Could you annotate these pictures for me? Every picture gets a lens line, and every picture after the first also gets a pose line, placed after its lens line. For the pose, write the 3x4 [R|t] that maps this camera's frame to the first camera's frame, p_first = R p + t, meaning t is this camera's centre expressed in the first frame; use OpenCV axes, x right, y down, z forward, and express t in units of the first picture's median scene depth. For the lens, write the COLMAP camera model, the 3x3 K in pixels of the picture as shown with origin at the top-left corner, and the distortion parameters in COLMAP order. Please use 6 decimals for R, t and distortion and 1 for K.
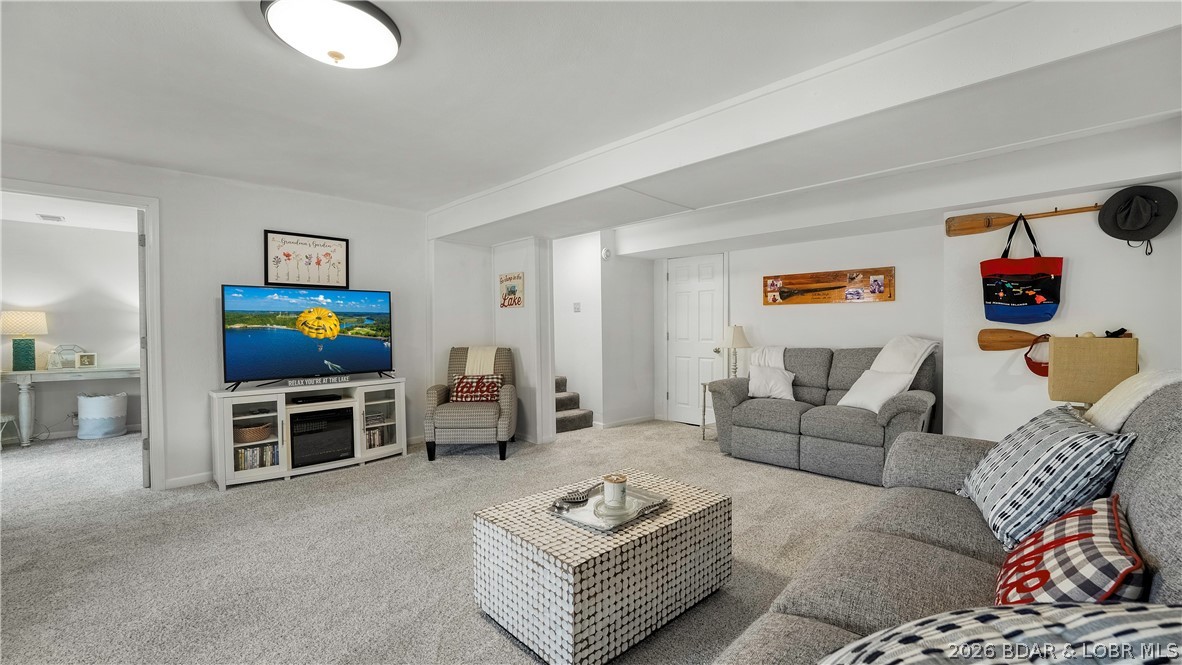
lens RADIAL K [[484.5, 0, 588.2], [0, 484.5, 329.8], [0, 0, 1]] dist [-0.000713, -0.000156]
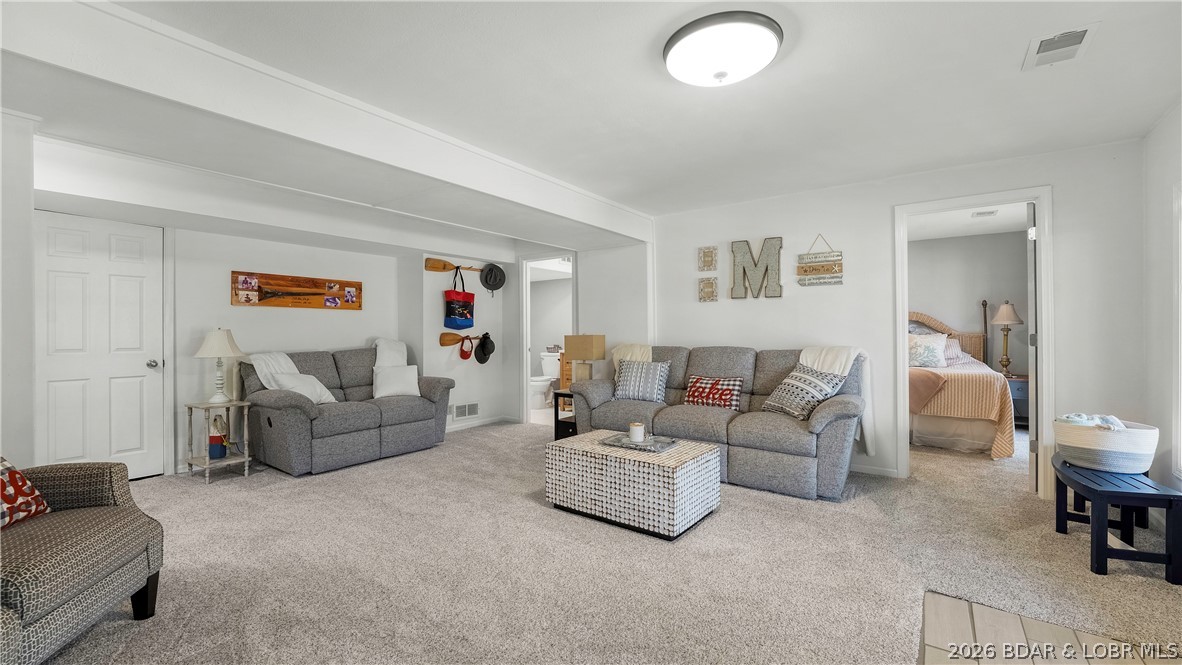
lens RADIAL K [[494.3, 0, 570.2], [0, 494.3, 328.6], [0, 0, 1]] dist [-0.000473, -0.000110]
pose [[-0.141032, 0.012193, 0.989930, -0.677486], [0.007421, 0.999909, -0.011259, 0.005017], [-0.989977, 0.005759, -0.141110, 0.650076]]
